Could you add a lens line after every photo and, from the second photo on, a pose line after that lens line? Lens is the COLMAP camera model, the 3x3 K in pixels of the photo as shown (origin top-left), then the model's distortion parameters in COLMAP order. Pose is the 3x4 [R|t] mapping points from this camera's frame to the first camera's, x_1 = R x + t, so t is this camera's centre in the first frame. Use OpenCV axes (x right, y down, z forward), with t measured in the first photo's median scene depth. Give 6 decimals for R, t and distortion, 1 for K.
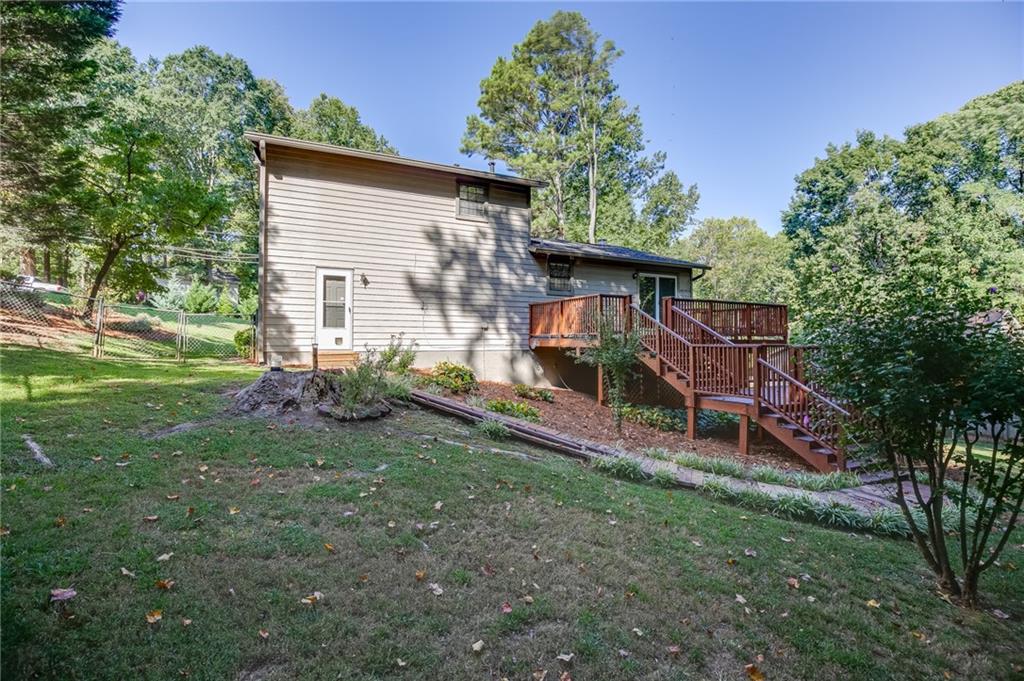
lens RADIAL K [[464.3, 0, 512.9], [0, 464.3, 340.0], [0, 0, 1]] dist [-0.026284, 0.001006]
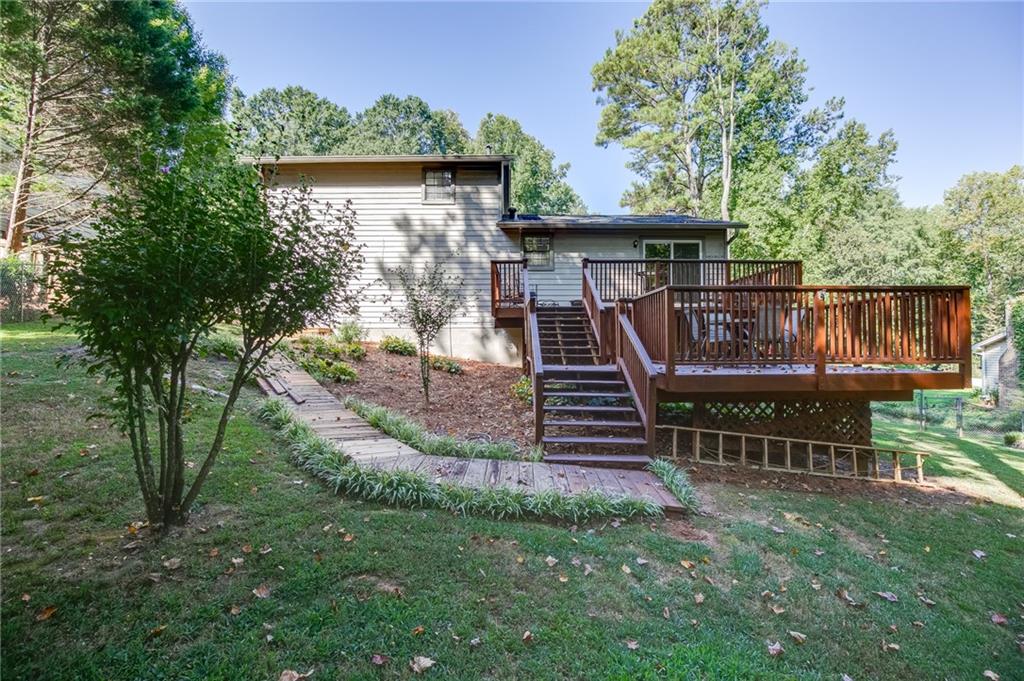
lens RADIAL K [[464.3, 0, 511.5], [0, 464.3, 344.8], [0, 0, 1]] dist [-0.026284, 0.001006]
pose [[0.908350, -0.007852, -0.418137, 0.475225], [0.010826, 0.999930, 0.004740, 0.054360], [0.418070, -0.008833, 0.908372, 0.112361]]
